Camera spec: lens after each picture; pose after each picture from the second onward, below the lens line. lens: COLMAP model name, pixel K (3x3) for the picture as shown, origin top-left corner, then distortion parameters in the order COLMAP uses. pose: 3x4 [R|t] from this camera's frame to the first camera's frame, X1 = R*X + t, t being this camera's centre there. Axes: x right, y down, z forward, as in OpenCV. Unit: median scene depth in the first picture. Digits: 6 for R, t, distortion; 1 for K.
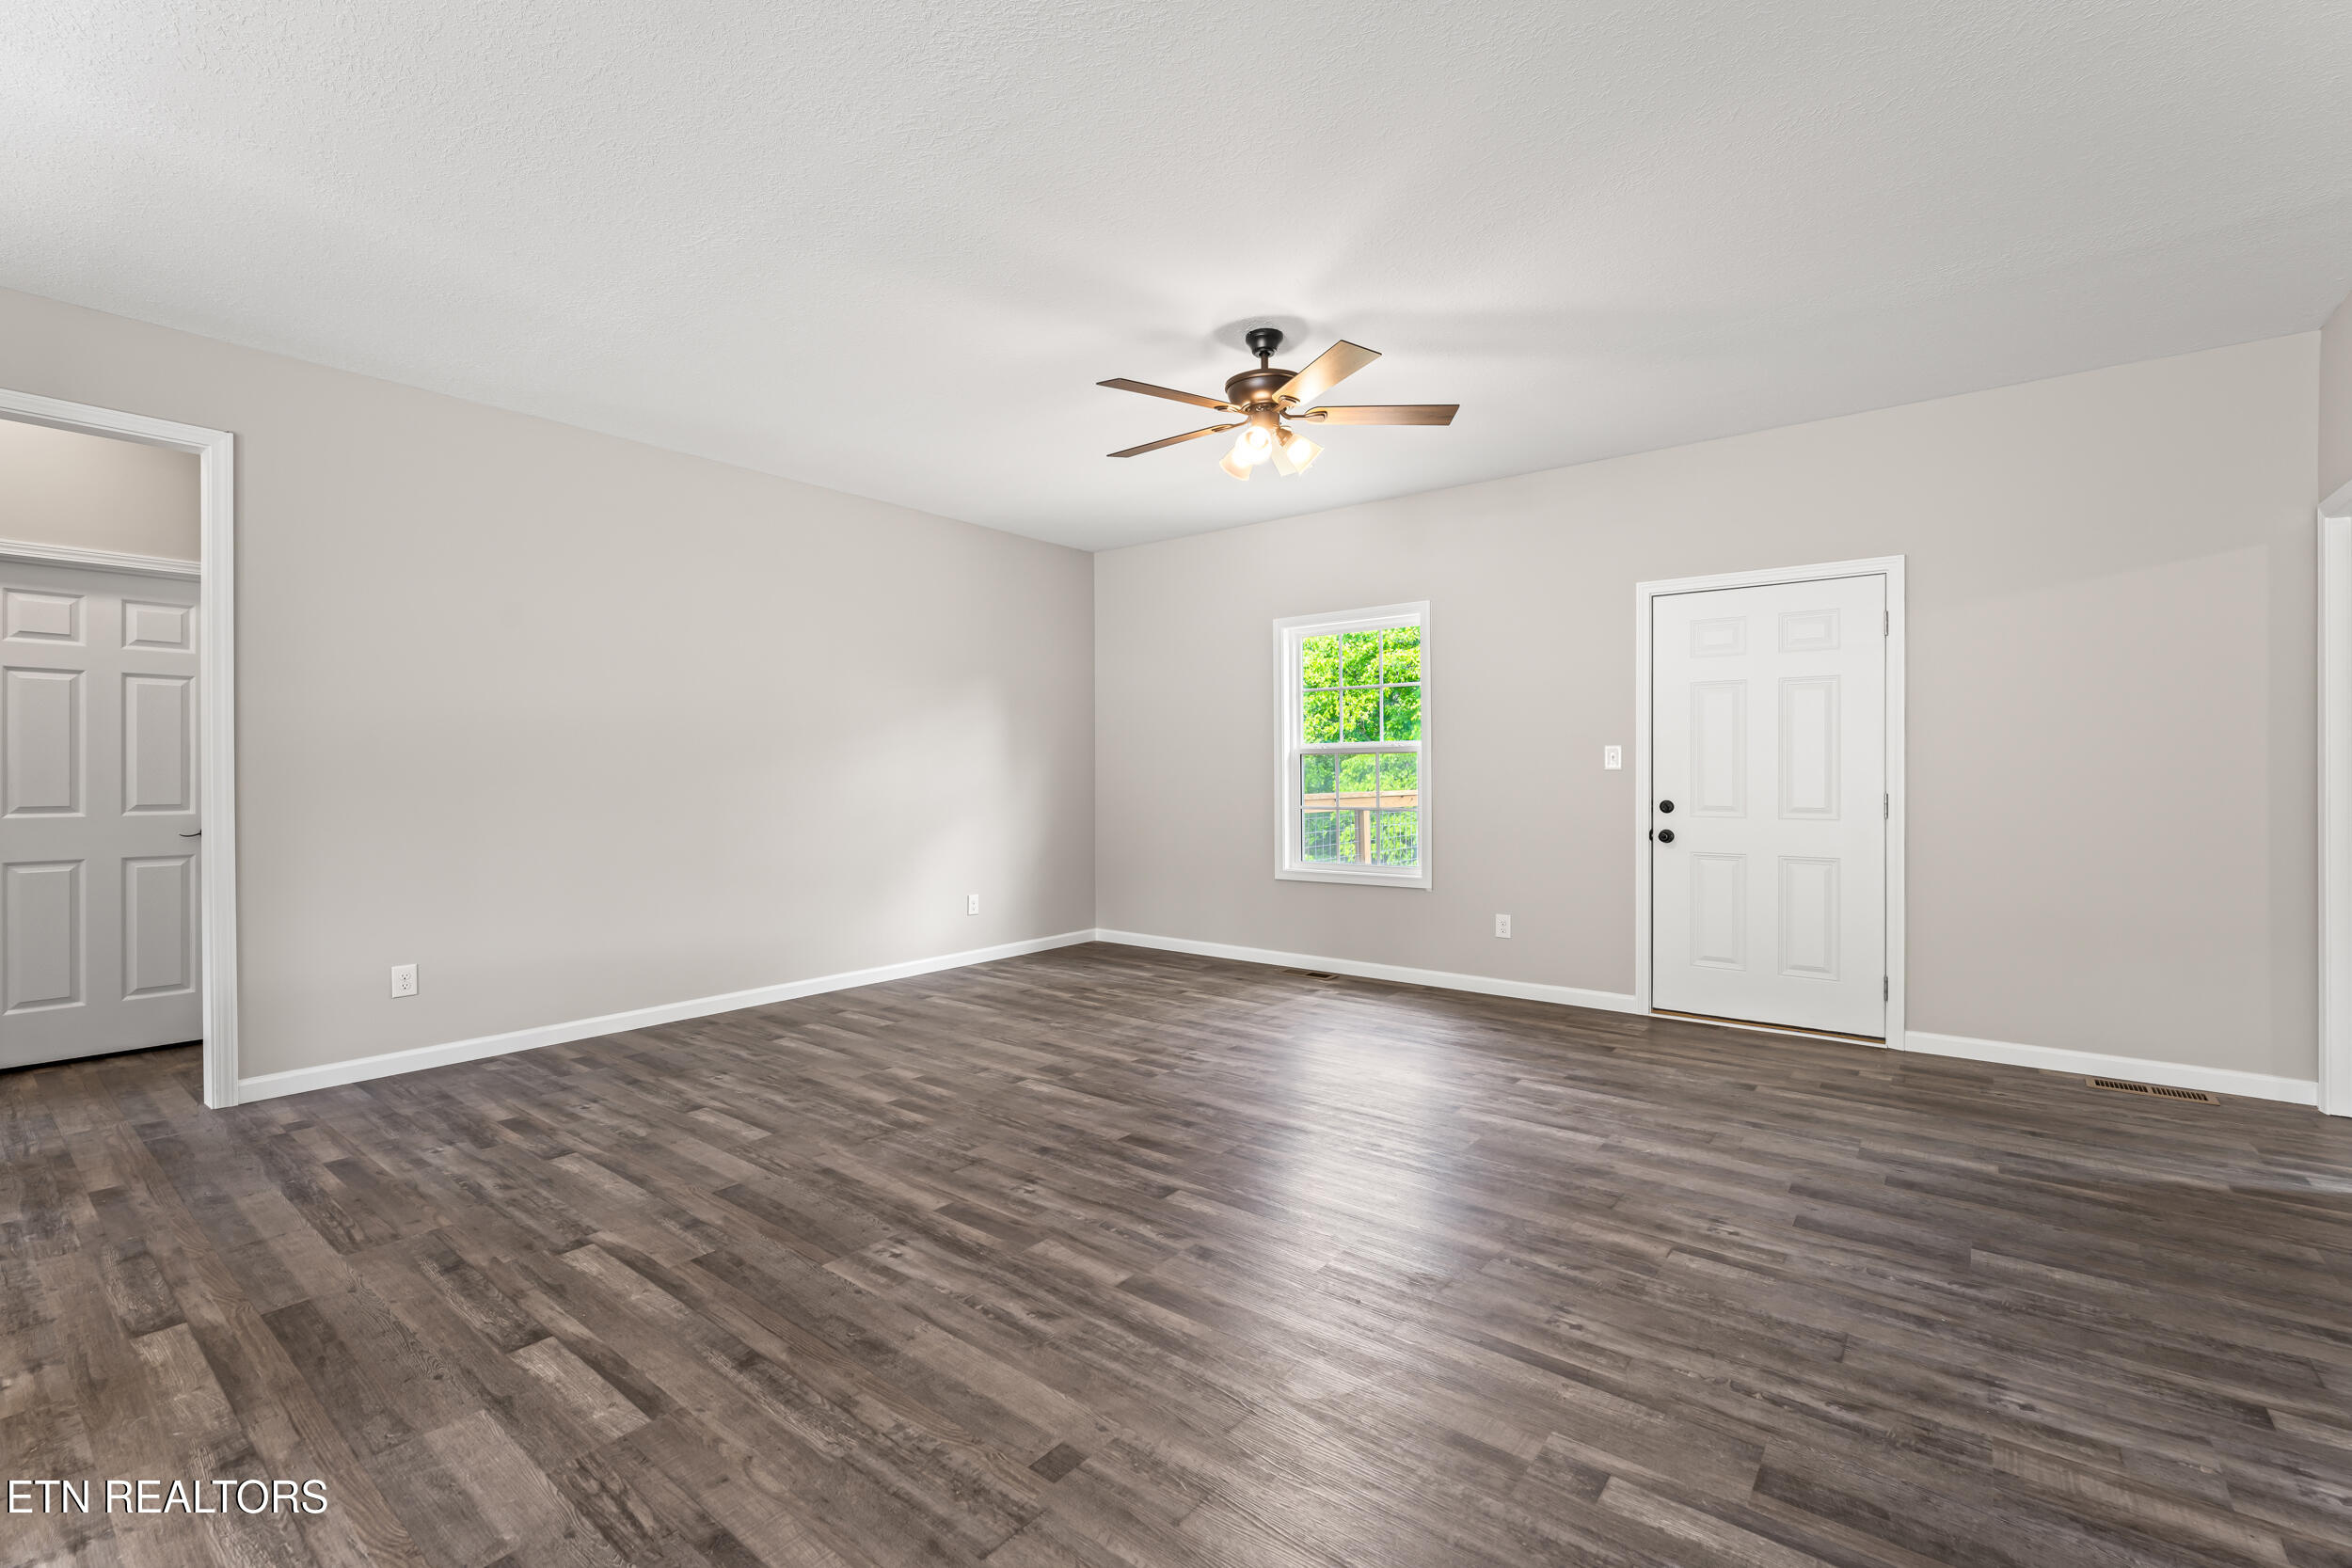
lens RADIAL K [[1020.3, 0, 1180.2], [0, 1020.3, 772.8], [0, 0, 1]] dist [0.002865, 0.000150]
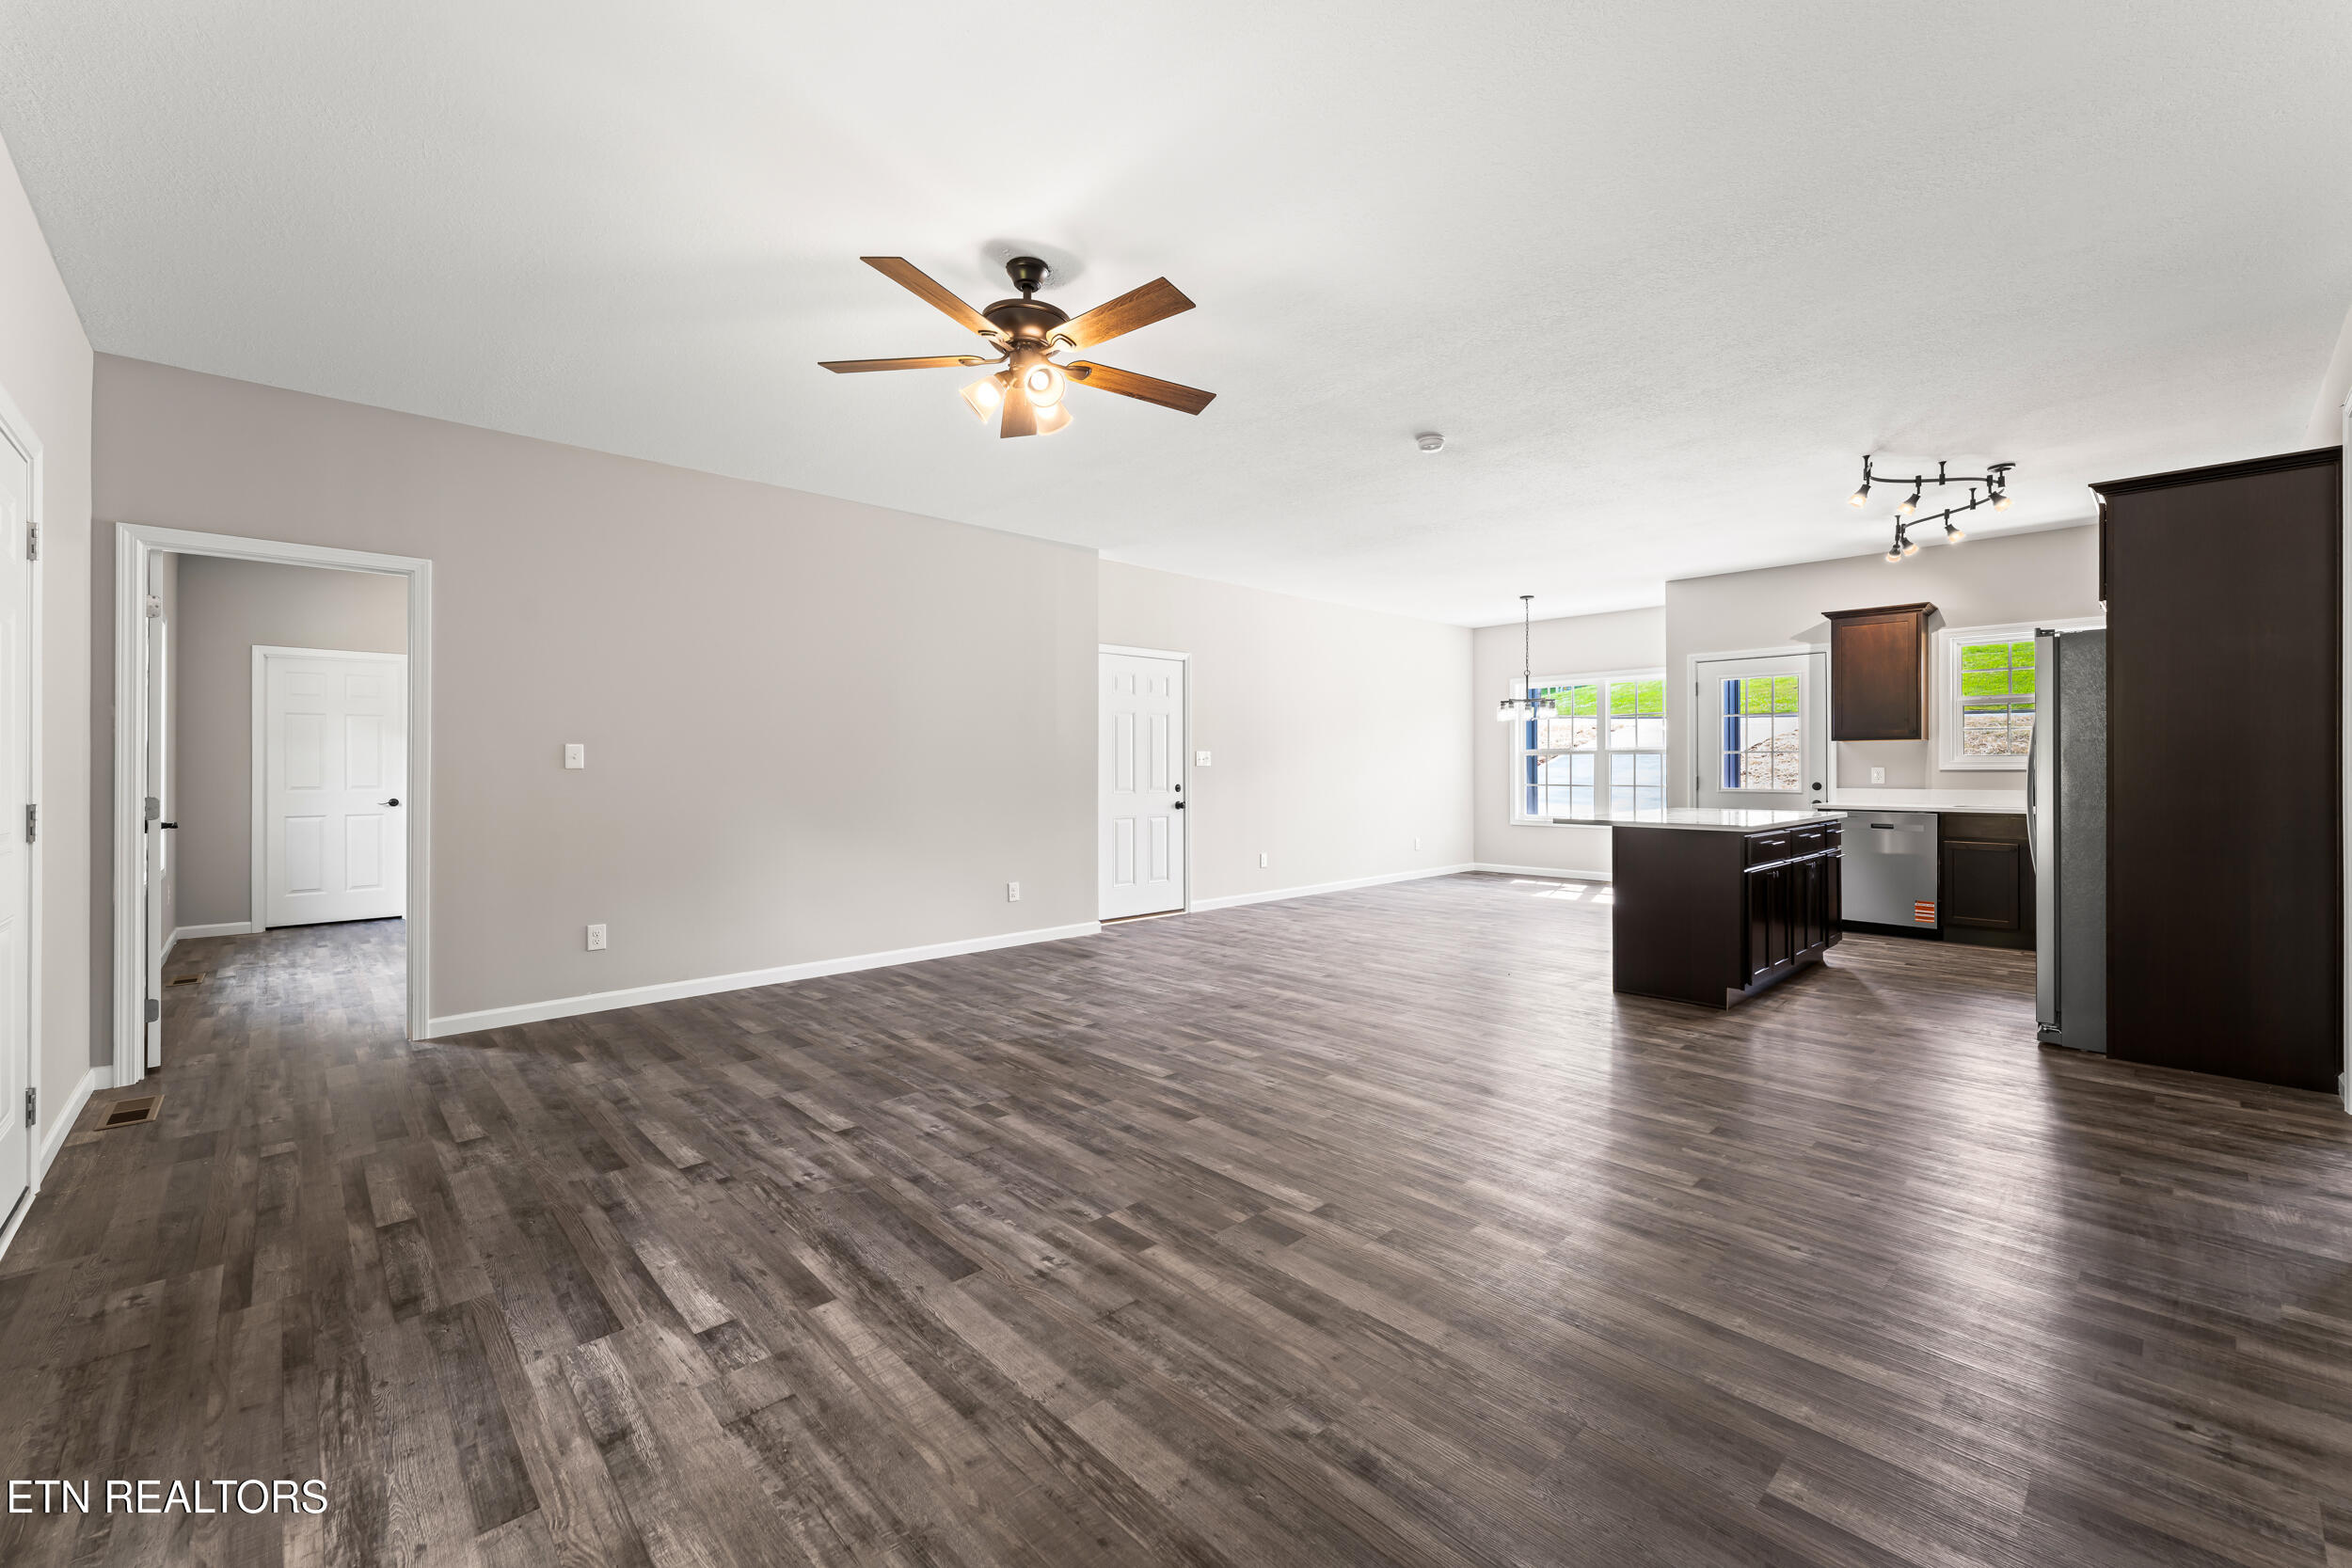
lens RADIAL K [[956.7, 0, 1176.0], [0, 956.7, 784.0], [0, 0, 1]] dist [0.000481, -0.000339]
pose [[-0.989057, 0.001207, 0.147526, -0.183829], [0.003762, 0.999848, 0.017046, -0.011279], [-0.147483, 0.017414, -0.988911, 1.974556]]
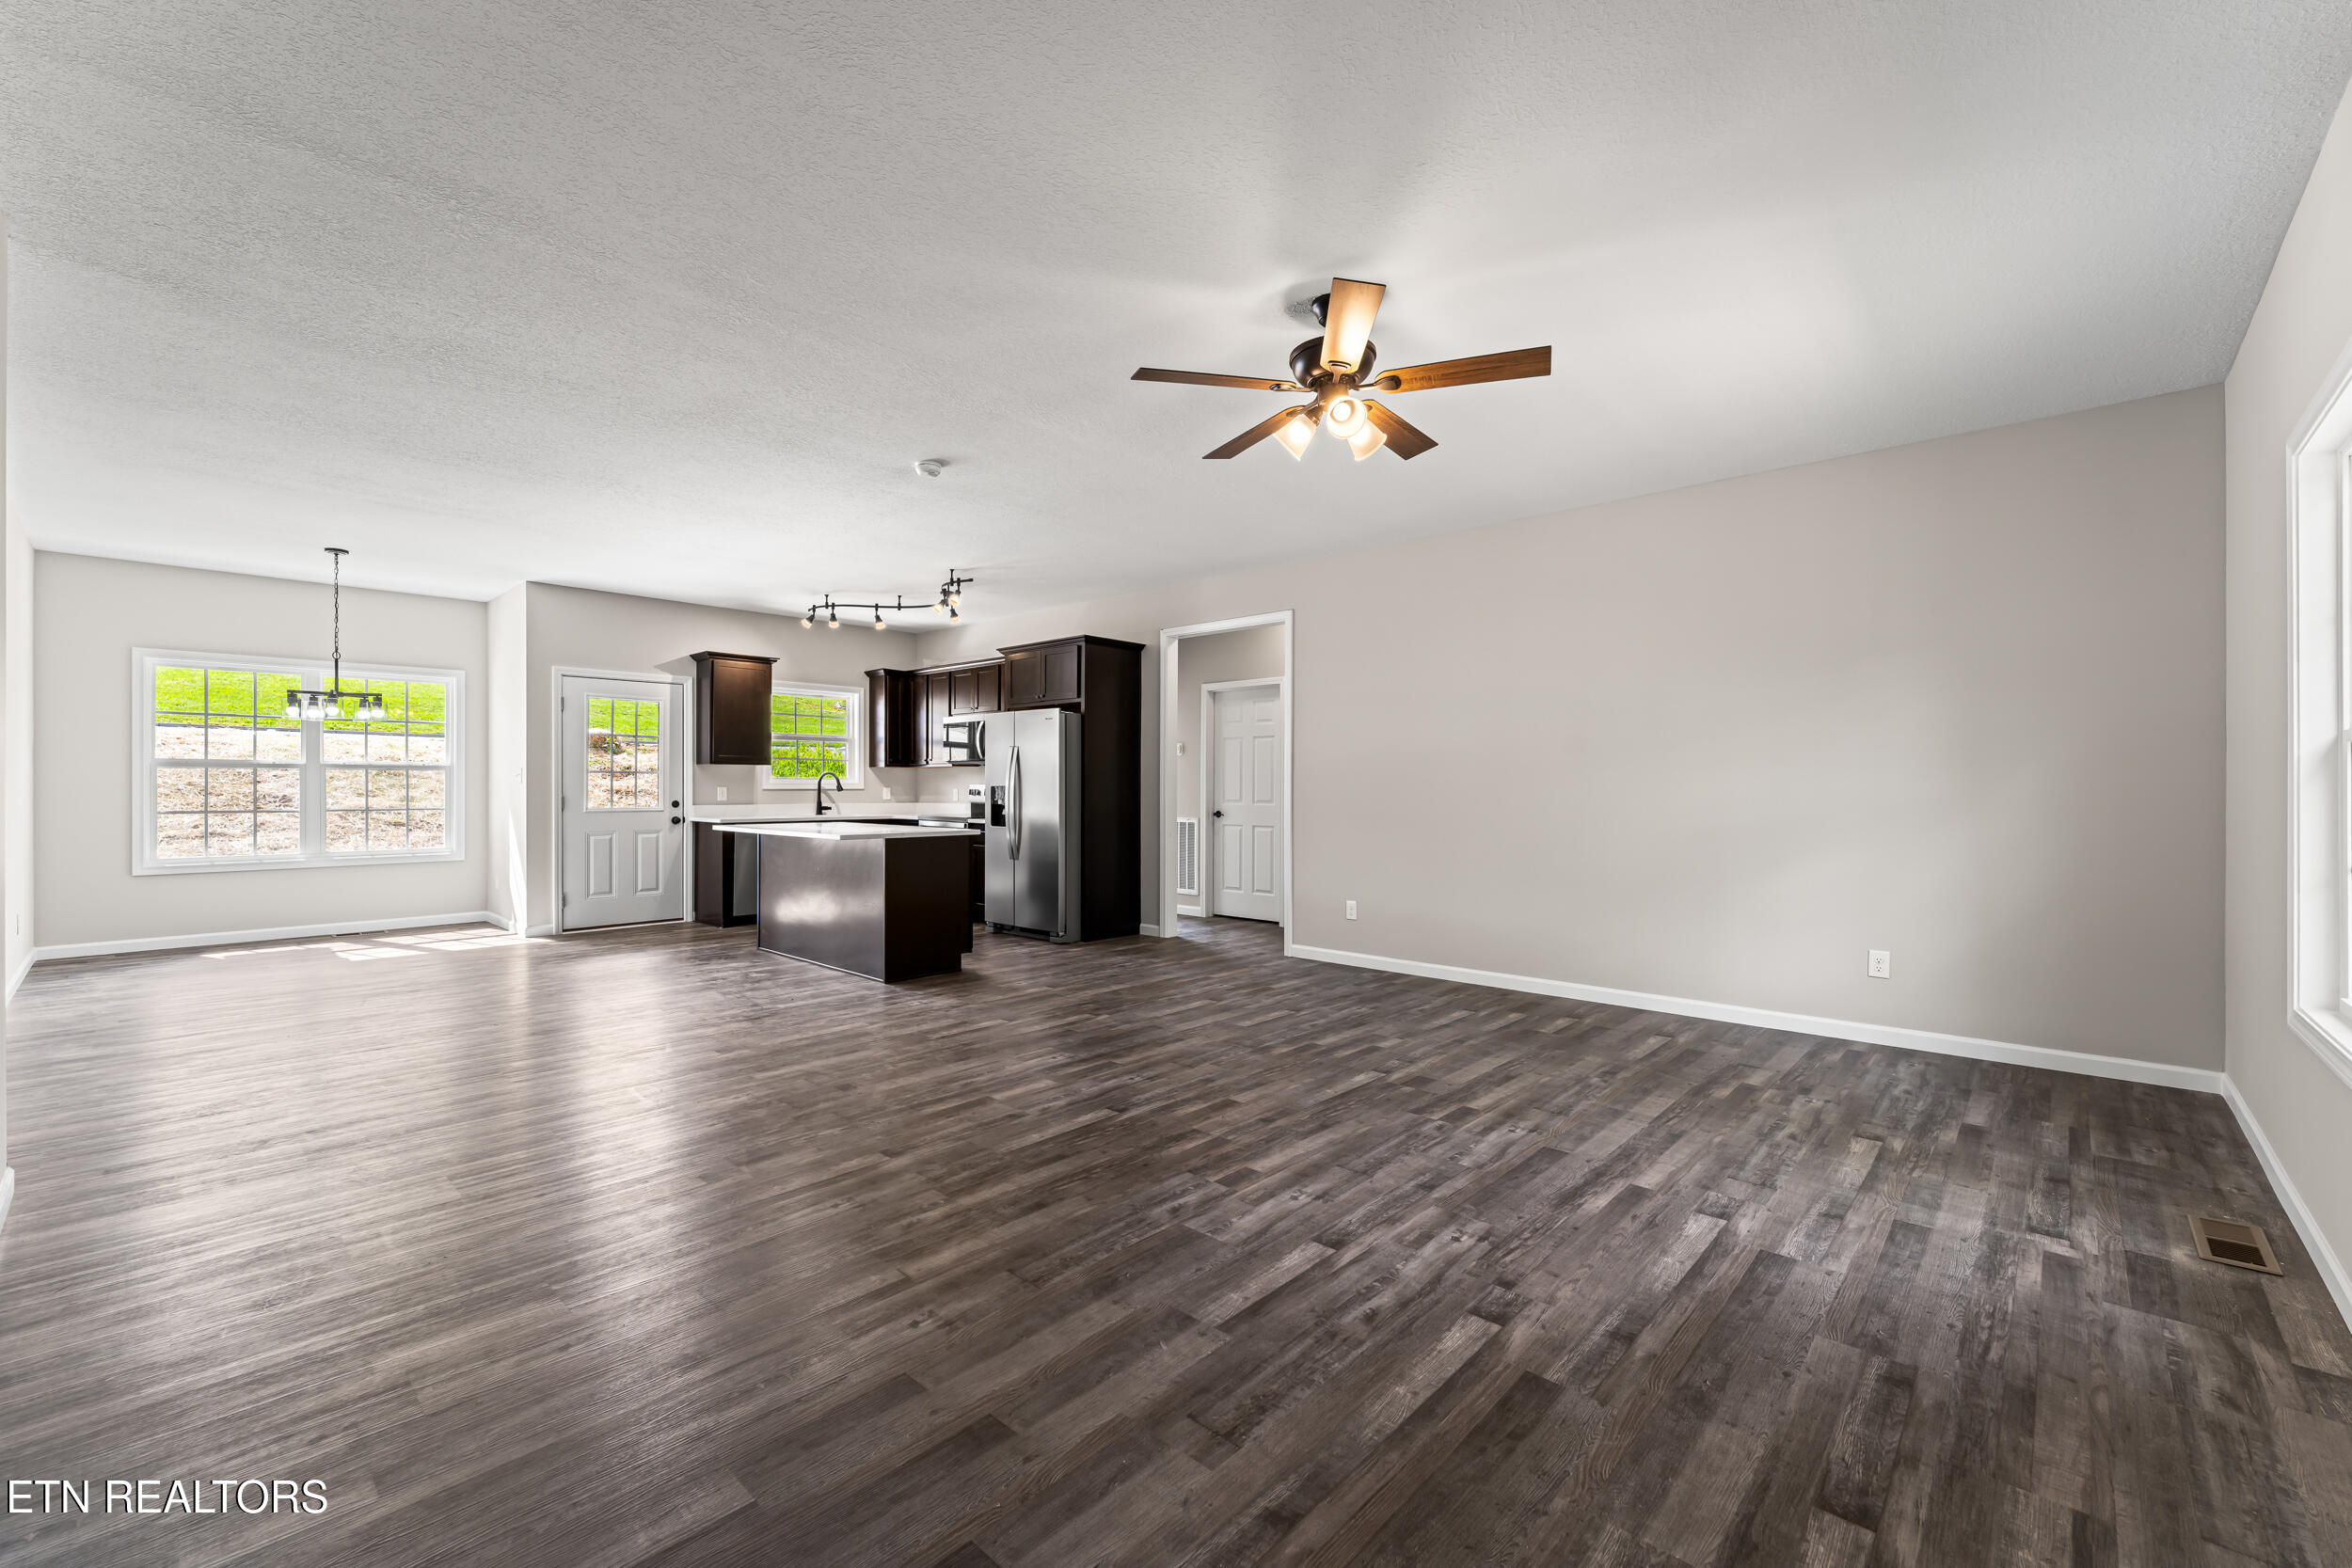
lens RADIAL K [[956.7, 0, 1176.0], [0, 956.7, 784.0], [0, 0, 1]] dist [0.000481, -0.000339]
pose [[-0.078648, -0.001765, -0.996901, 1.058380], [-0.001365, 0.999998, -0.001663, -0.011205], [0.996902, 0.001230, -0.078650, 1.012011]]
